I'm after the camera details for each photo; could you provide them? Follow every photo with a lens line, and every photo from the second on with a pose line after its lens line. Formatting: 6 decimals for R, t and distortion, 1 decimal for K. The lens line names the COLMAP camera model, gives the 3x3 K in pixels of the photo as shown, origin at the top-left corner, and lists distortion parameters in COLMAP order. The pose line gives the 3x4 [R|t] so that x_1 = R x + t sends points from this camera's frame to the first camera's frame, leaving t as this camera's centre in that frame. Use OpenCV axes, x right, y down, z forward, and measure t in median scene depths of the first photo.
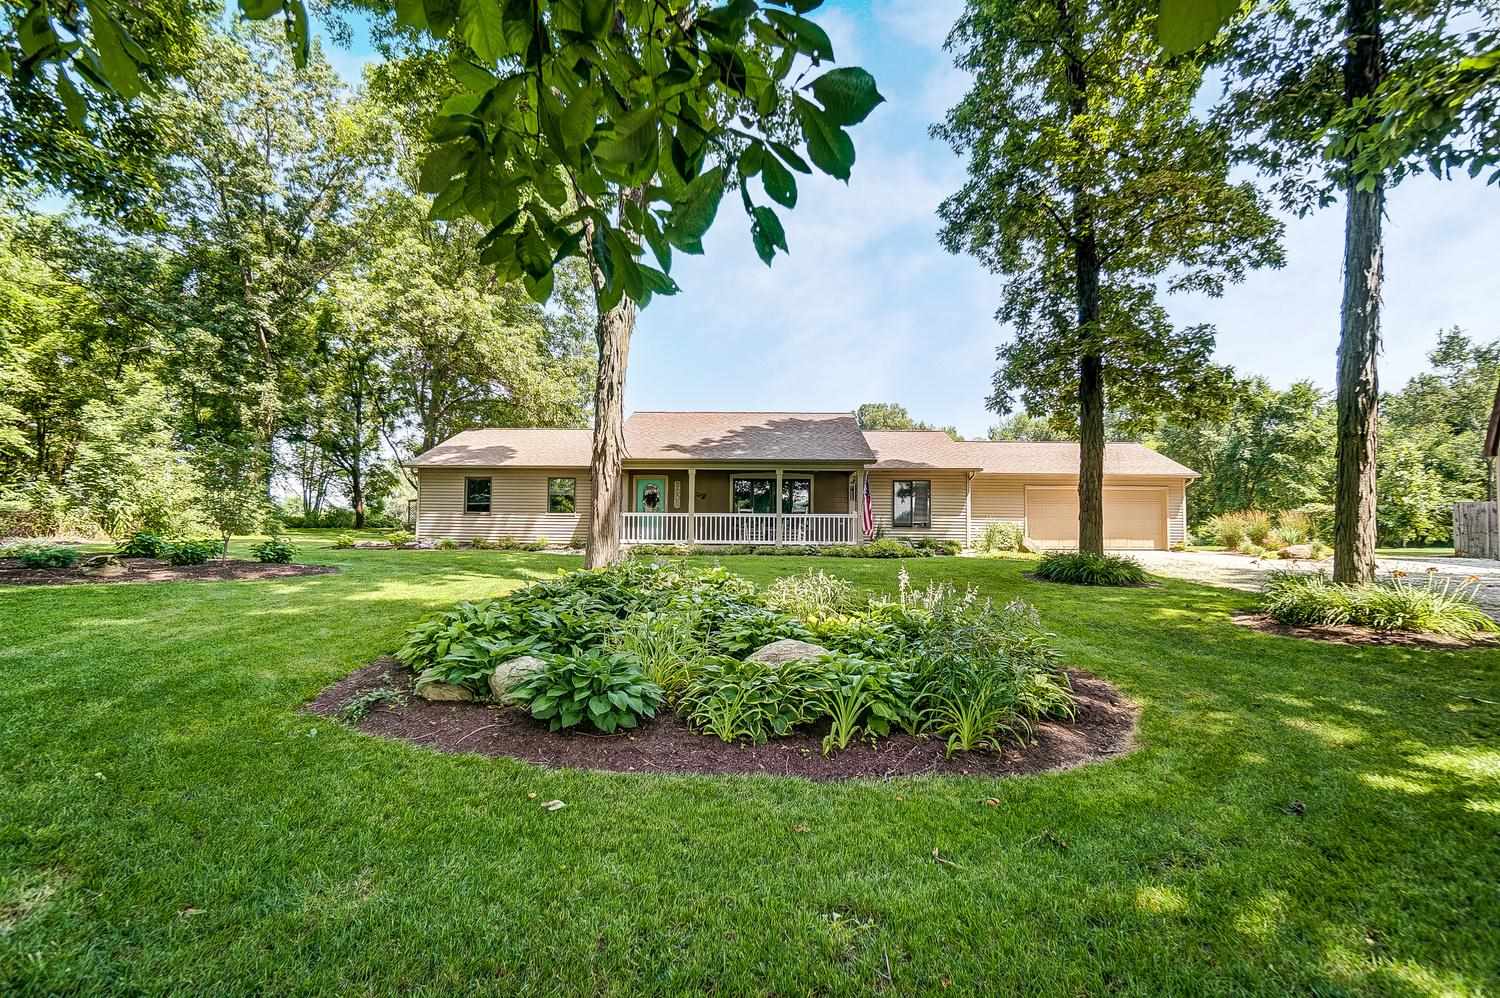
lens RADIAL K [[651.2, 0, 746.5], [0, 651.2, 510.0], [0, 0, 1]] dist [-0.000633, 0.000068]
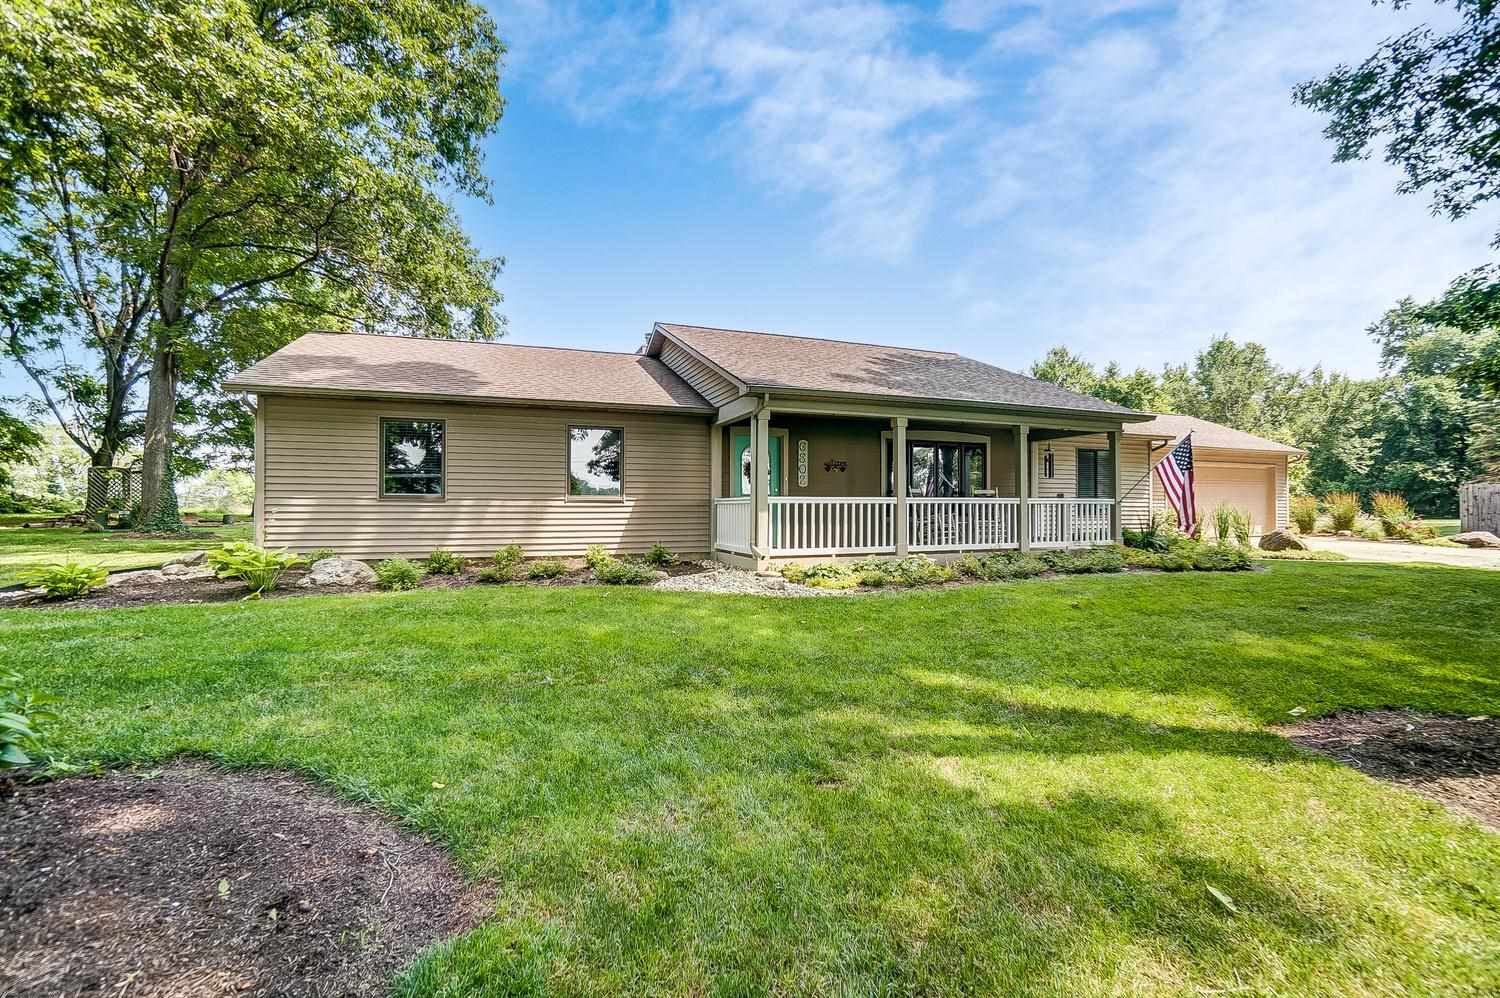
lens RADIAL K [[651.2, 0, 747.9], [0, 651.2, 489.8], [0, 0, 1]] dist [-0.000633, 0.000068]
pose [[0.916279, 0.002885, 0.400531, -0.385150], [-0.001899, 0.999994, -0.002858, 0.000067], [-0.400537, 0.001858, 0.916279, 0.489392]]
